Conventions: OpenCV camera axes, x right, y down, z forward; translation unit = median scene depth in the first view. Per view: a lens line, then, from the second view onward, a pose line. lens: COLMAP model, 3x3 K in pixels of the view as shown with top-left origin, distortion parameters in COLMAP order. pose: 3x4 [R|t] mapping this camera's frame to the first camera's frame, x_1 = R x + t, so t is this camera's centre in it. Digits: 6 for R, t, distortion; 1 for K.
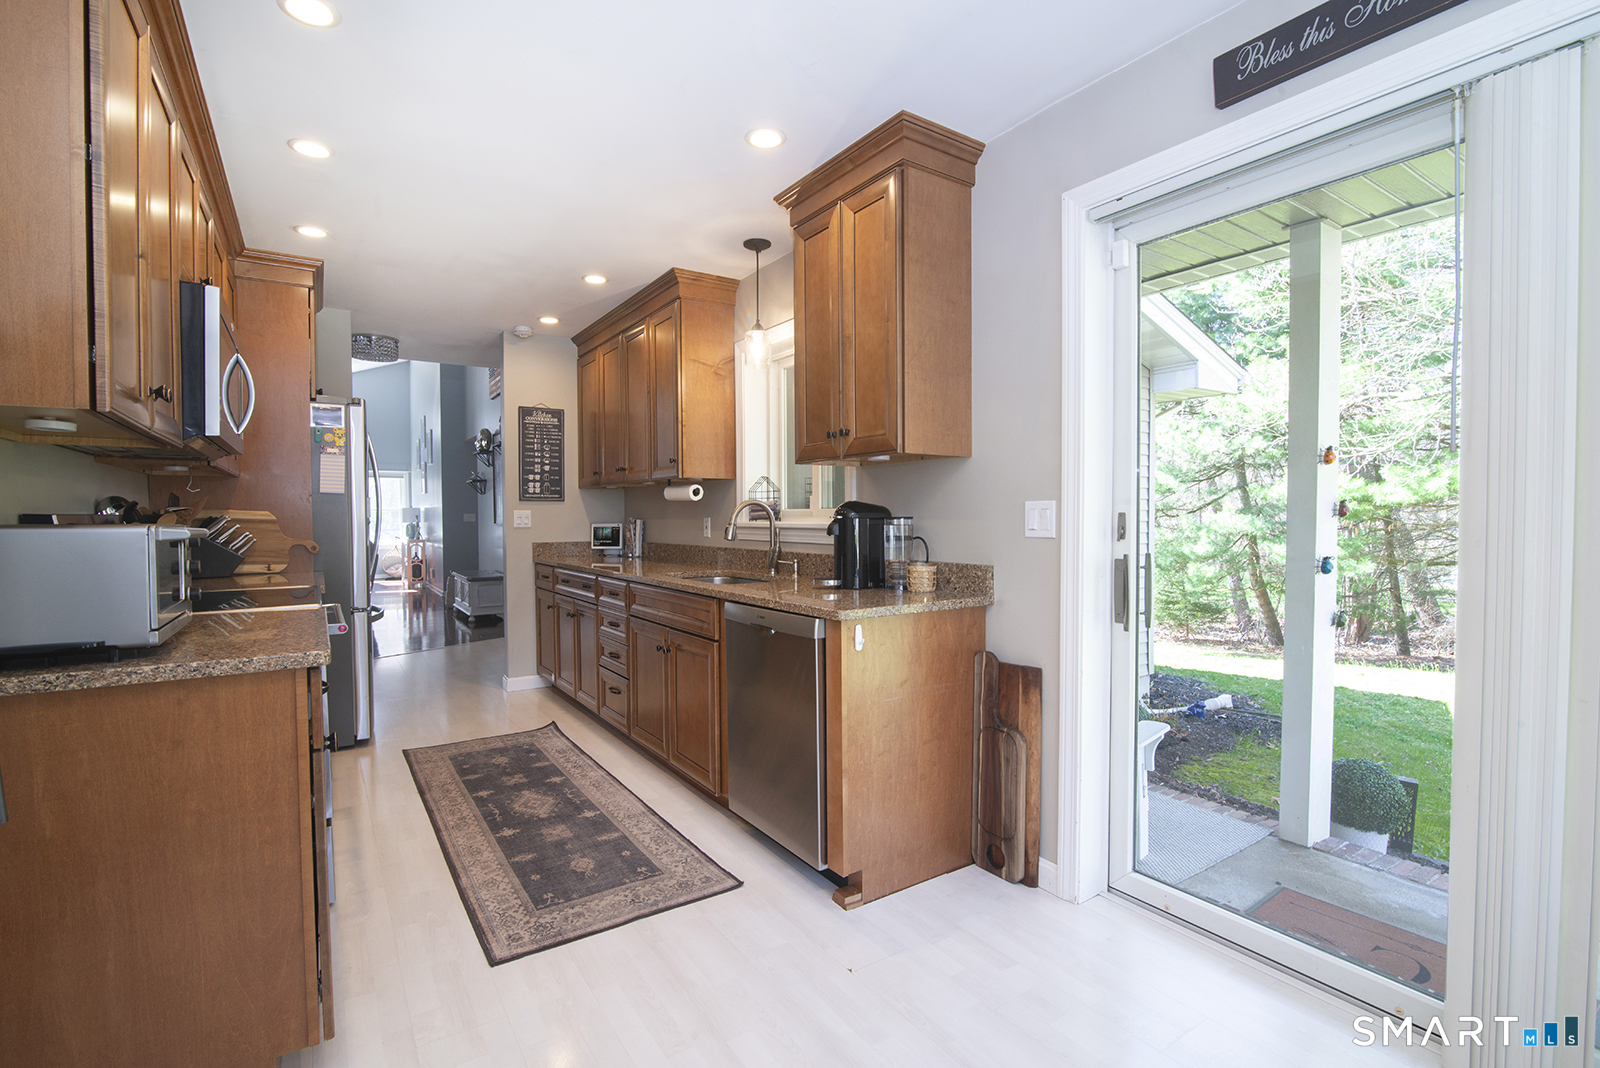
lens RADIAL K [[733.1, 0, 799.6], [0, 733.1, 533.5], [0, 0, 1]] dist [-0.019841, -0.000405]
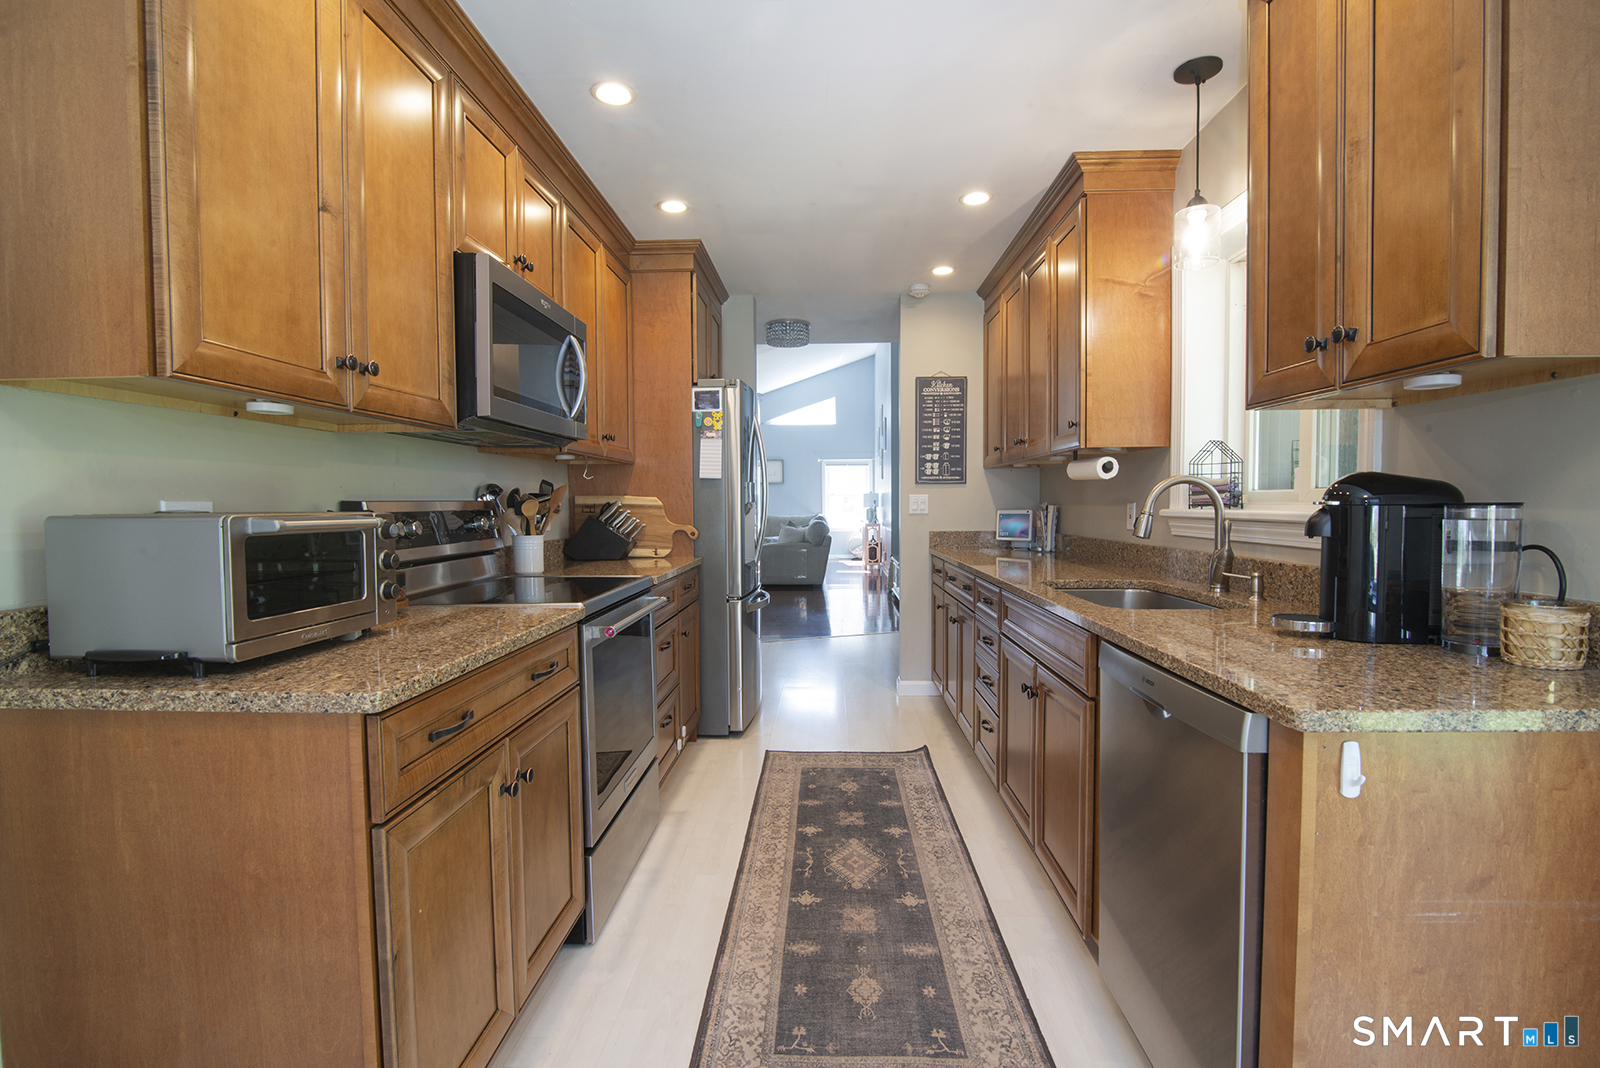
lens RADIAL K [[733.1, 0, 797.7], [0, 733.1, 535.5], [0, 0, 1]] dist [-0.019841, -0.000405]
pose [[0.806437, 0.025528, -0.590768, 0.048595], [-0.011466, 0.999555, 0.027540, -0.008327], [0.591209, -0.015435, 0.806371, 0.327627]]
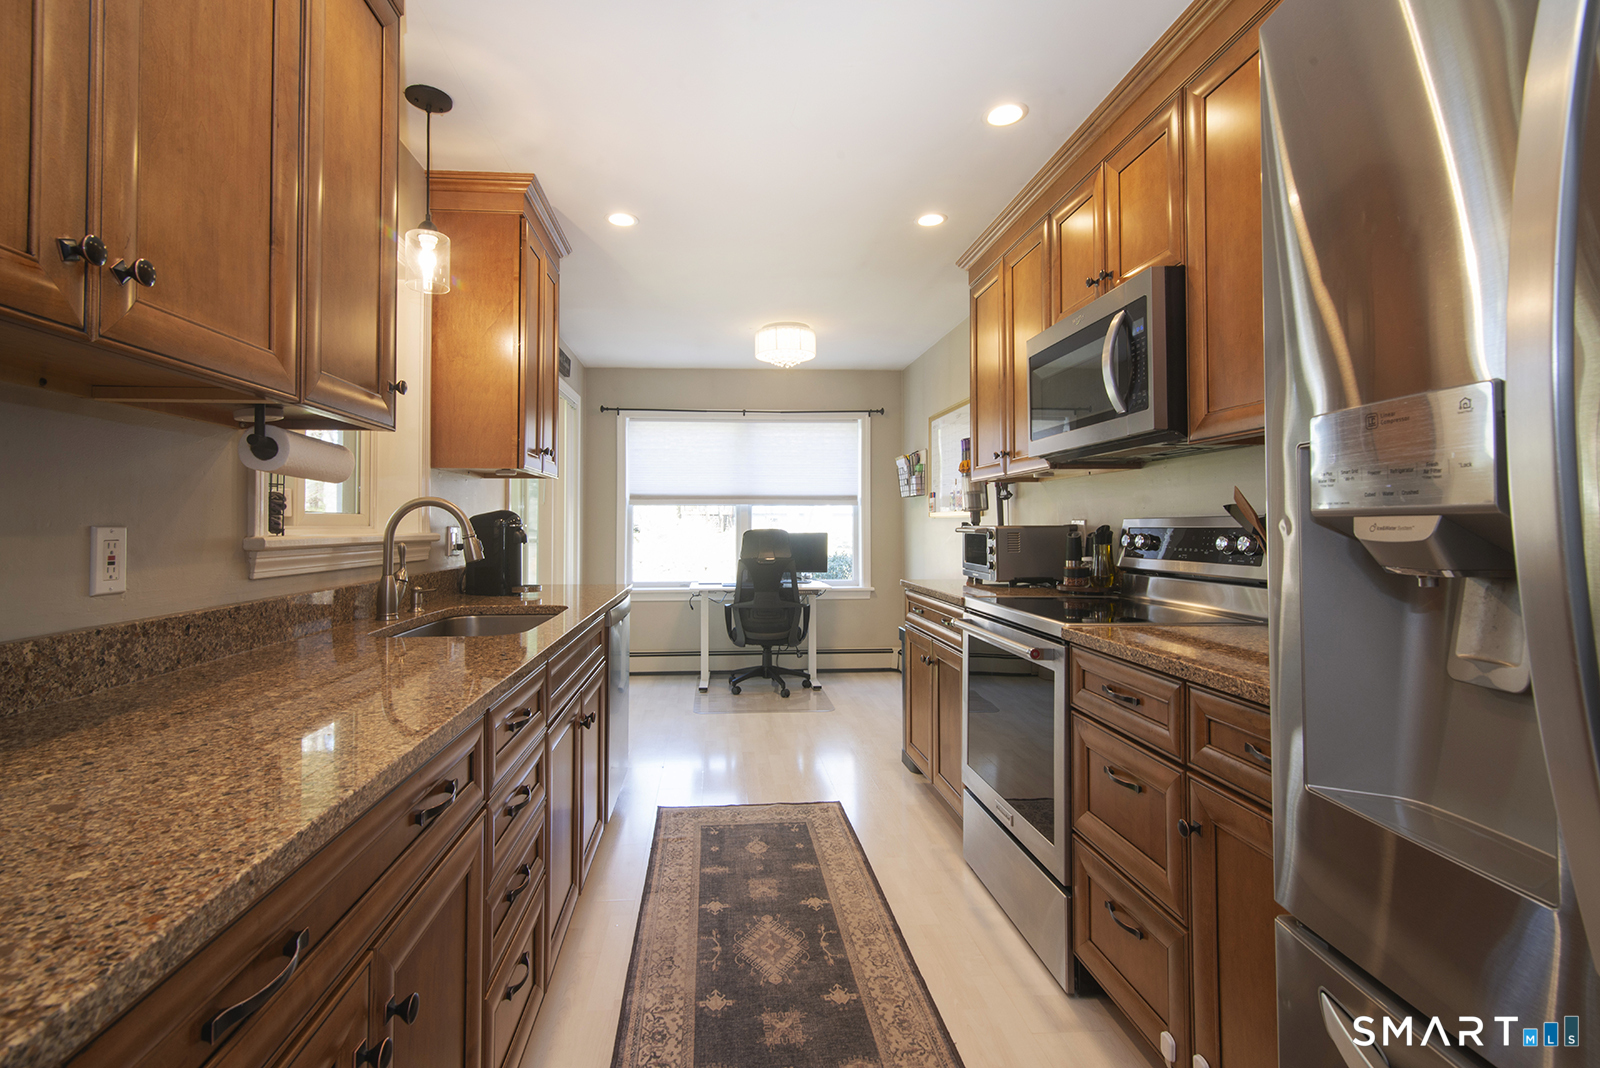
lens RADIAL K [[733.1, 0, 761.5], [0, 733.1, 514.6], [0, 0, 1]] dist [-0.019841, -0.000405]
pose [[-0.864814, 0.012556, 0.501935, -0.706870], [0.017121, 0.999843, 0.004487, -0.033086], [-0.501800, 0.012474, -0.864894, 1.598534]]
